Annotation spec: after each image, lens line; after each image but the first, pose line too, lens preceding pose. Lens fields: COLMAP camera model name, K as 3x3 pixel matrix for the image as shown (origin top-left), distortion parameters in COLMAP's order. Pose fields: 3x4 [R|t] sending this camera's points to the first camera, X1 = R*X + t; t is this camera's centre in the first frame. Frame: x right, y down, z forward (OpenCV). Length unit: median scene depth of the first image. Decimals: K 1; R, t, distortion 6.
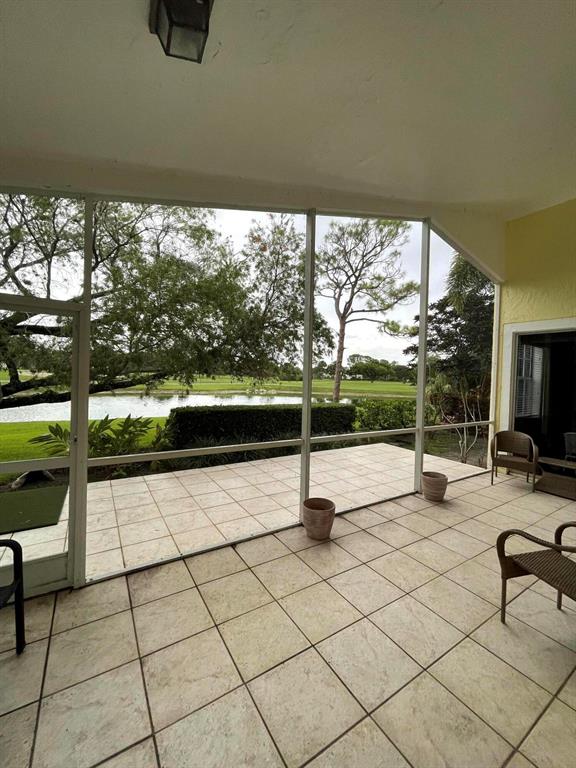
lens RADIAL K [[311.3, 0, 287.4], [0, 311.3, 381.0], [0, 0, 1]] dist [-0.007617, 0.000637]
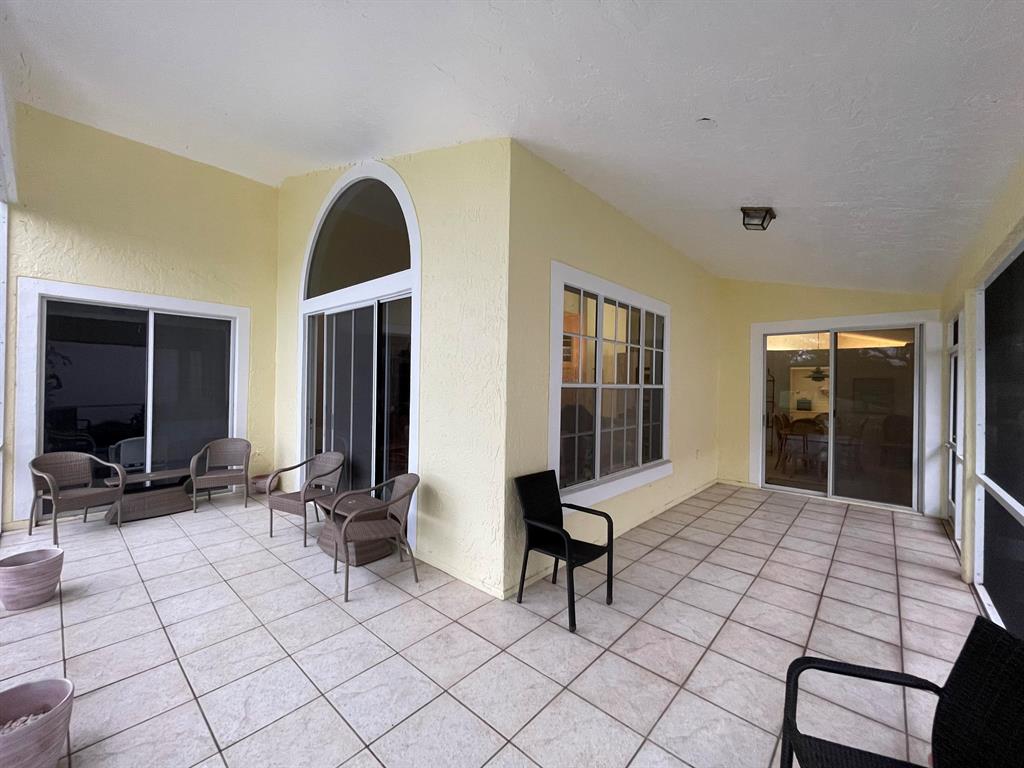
lens RADIAL K [[415.1, 0, 514.4], [0, 415.1, 381.9], [0, 0, 1]] dist [-0.007617, 0.000637]
pose [[-0.287620, -0.031991, 0.957210, -0.483684], [-0.010388, 0.999487, 0.030283, -0.025094], [-0.957688, -0.001234, -0.287805, 0.490615]]
